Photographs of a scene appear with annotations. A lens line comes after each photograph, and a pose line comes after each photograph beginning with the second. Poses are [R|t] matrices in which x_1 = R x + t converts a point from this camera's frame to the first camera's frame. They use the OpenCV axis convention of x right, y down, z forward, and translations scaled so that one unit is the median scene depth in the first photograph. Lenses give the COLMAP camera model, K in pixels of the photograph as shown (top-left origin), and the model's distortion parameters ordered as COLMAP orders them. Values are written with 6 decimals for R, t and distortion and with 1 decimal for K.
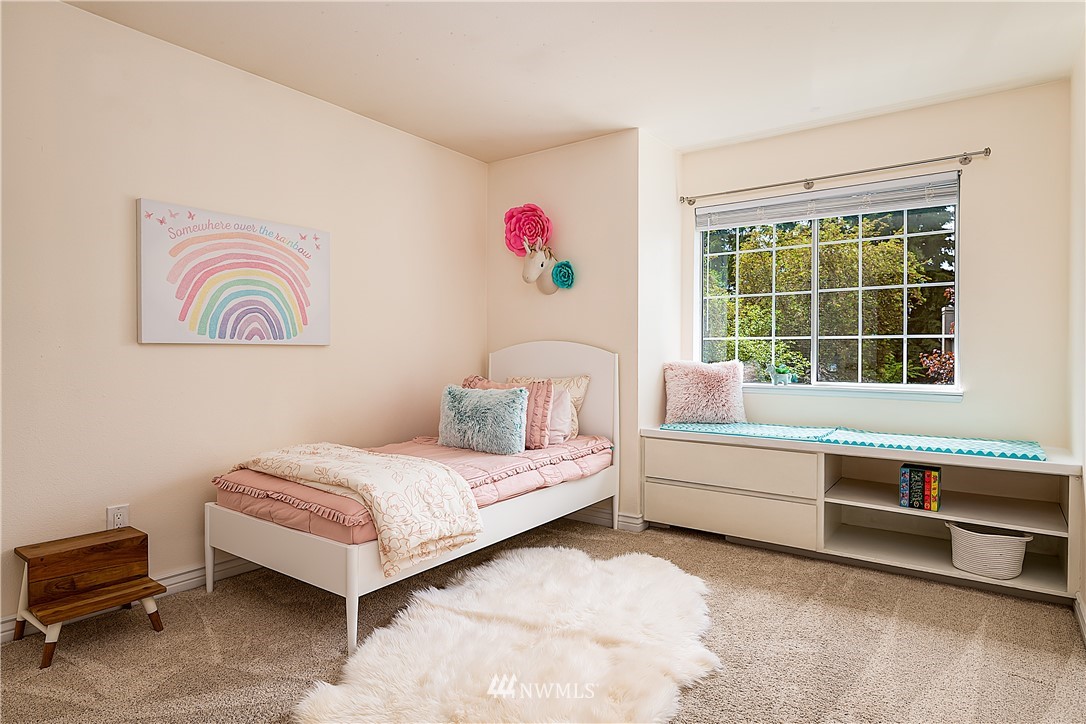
lens RADIAL K [[610.5, 0, 542.9], [0, 610.5, 363.4], [0, 0, 1]] dist [0.005723, -0.000365]
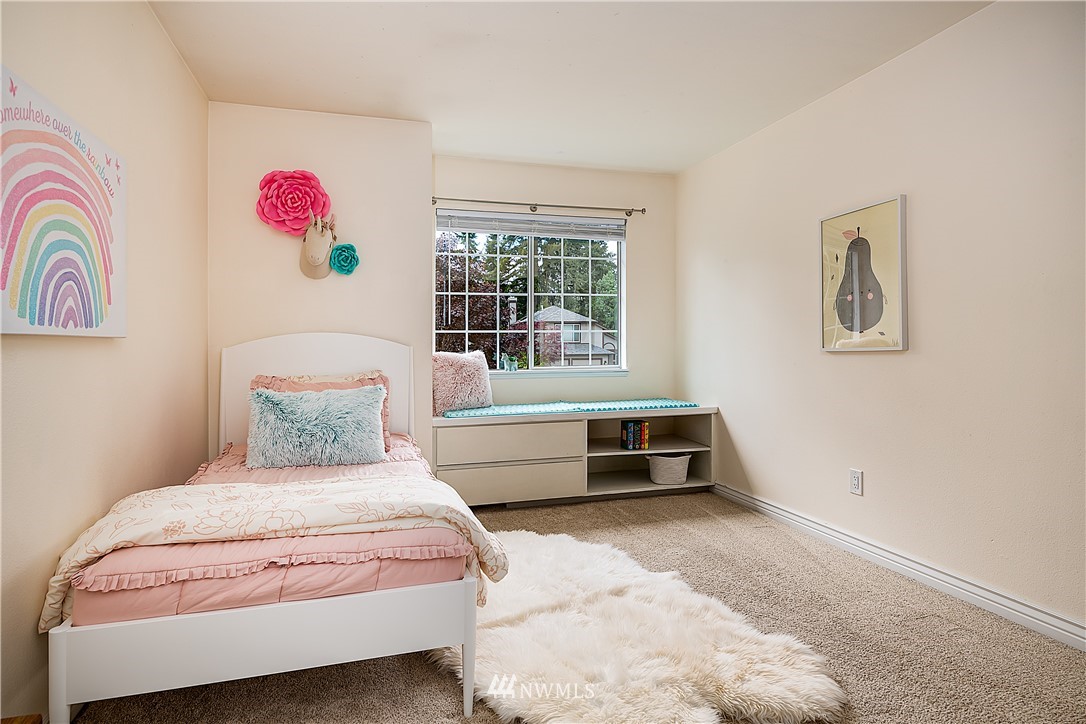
lens RADIAL K [[602.1, 0, 544.6], [0, 602.1, 355.4], [0, 0, 1]] dist [0.001408, -0.000491]
pose [[0.602000, -0.023474, 0.798151, -0.619284], [0.024427, 0.999641, 0.010976, -0.007577], [-0.798123, 0.012889, 0.602357, 0.291006]]
